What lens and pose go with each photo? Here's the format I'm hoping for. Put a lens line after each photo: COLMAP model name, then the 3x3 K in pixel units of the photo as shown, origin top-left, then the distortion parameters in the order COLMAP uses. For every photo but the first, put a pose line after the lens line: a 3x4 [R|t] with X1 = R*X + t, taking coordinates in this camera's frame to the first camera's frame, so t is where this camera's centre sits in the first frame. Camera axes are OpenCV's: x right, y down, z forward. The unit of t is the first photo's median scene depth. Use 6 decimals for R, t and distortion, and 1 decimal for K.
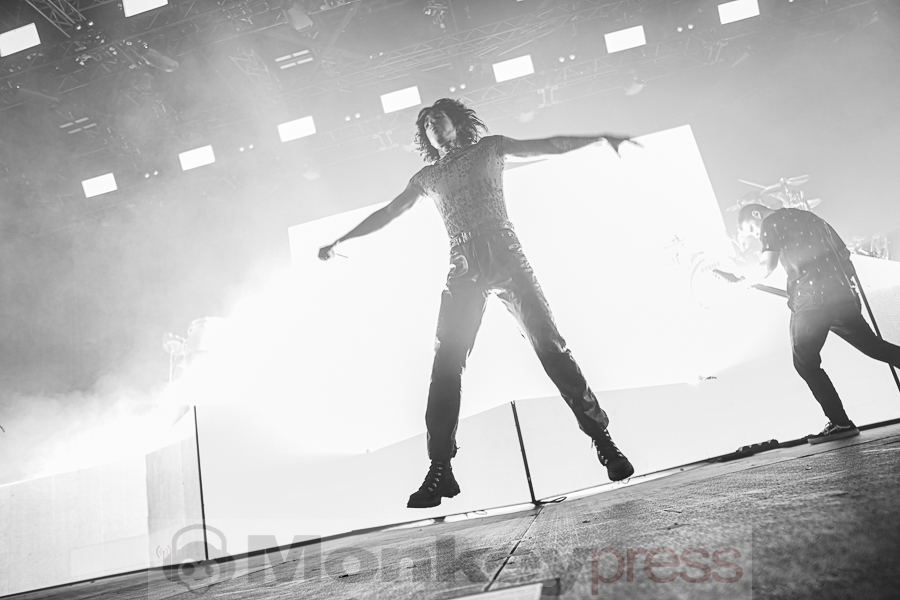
lens RADIAL K [[630.9, 0, 457.0], [0, 630.9, 303.4], [0, 0, 1]] dist [-0.110507, 0.070386]
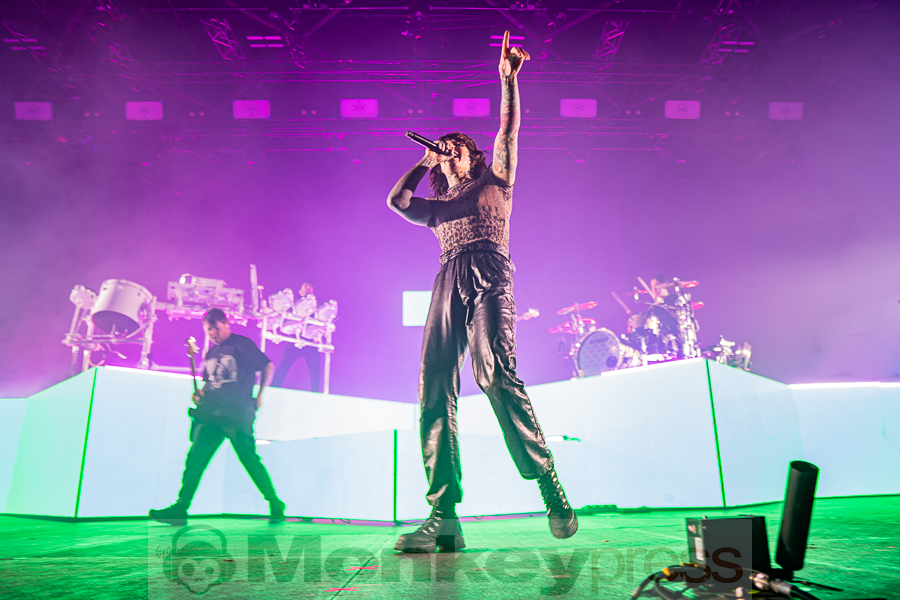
lens RADIAL K [[630.9, 0, 457.0], [0, 630.9, 303.4], [0, 0, 1]] dist [-0.110507, 0.070386]
pose [[0.964968, 0.223482, 0.137453, -0.003714], [-0.221631, 0.974704, -0.028826, -0.019715], [-0.140418, -0.002648, 0.990089, -0.044576]]
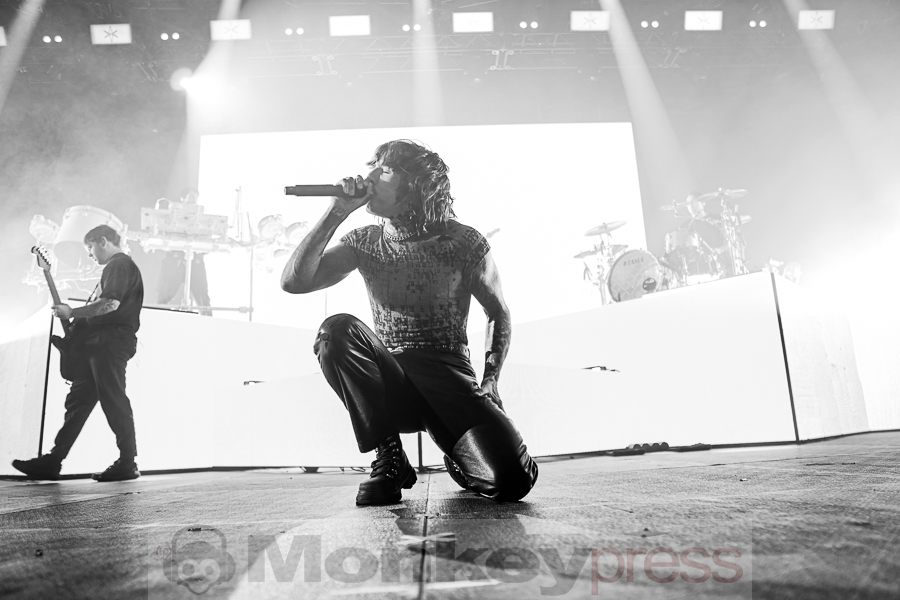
lens RADIAL K [[630.9, 0, 457.0], [0, 630.9, 303.4], [0, 0, 1]] dist [-0.110507, 0.070386]
pose [[0.969056, 0.186498, 0.161704, -0.006493], [-0.195749, 0.979704, 0.043159, 0.010838], [-0.150373, -0.073477, 0.985895, 0.034010]]
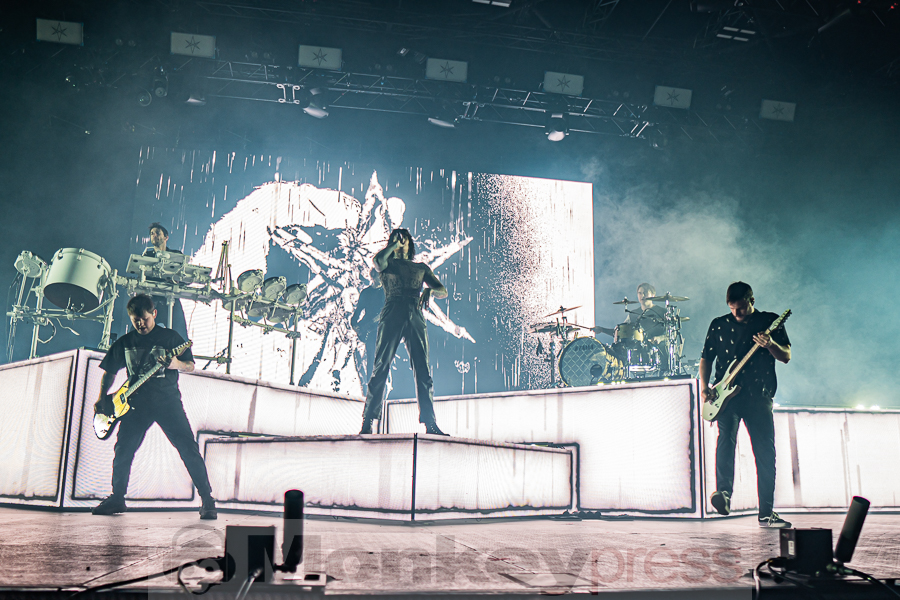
lens RADIAL K [[730.0, 0, 460.5], [0, 730.0, 352.0], [0, 0, 1]] dist [-0.079027, 0.008206]
pose [[0.919778, 0.267230, 0.287398, -0.092612], [-0.290634, 0.955943, 0.041276, -0.023283], [-0.263706, -0.121493, 0.956921, -0.101124]]
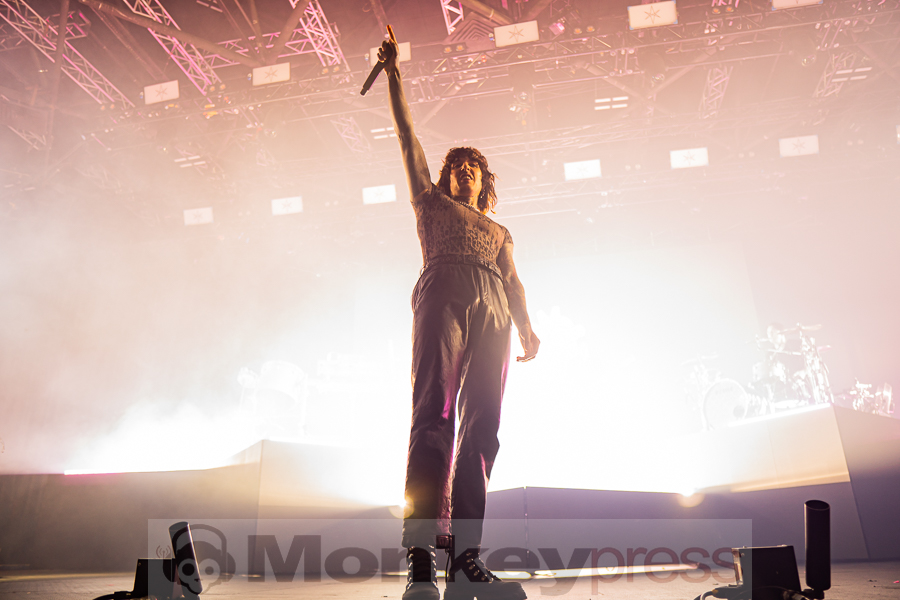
lens RADIAL K [[630.9, 0, 457.0], [0, 630.9, 303.4], [0, 0, 1]] dist [-0.110507, 0.070386]
pose [[0.984368, 0.155343, -0.083001, 0.001505], [-0.161677, 0.983915, -0.075972, -0.028955], [0.069865, 0.088204, 0.993649, -0.089498]]
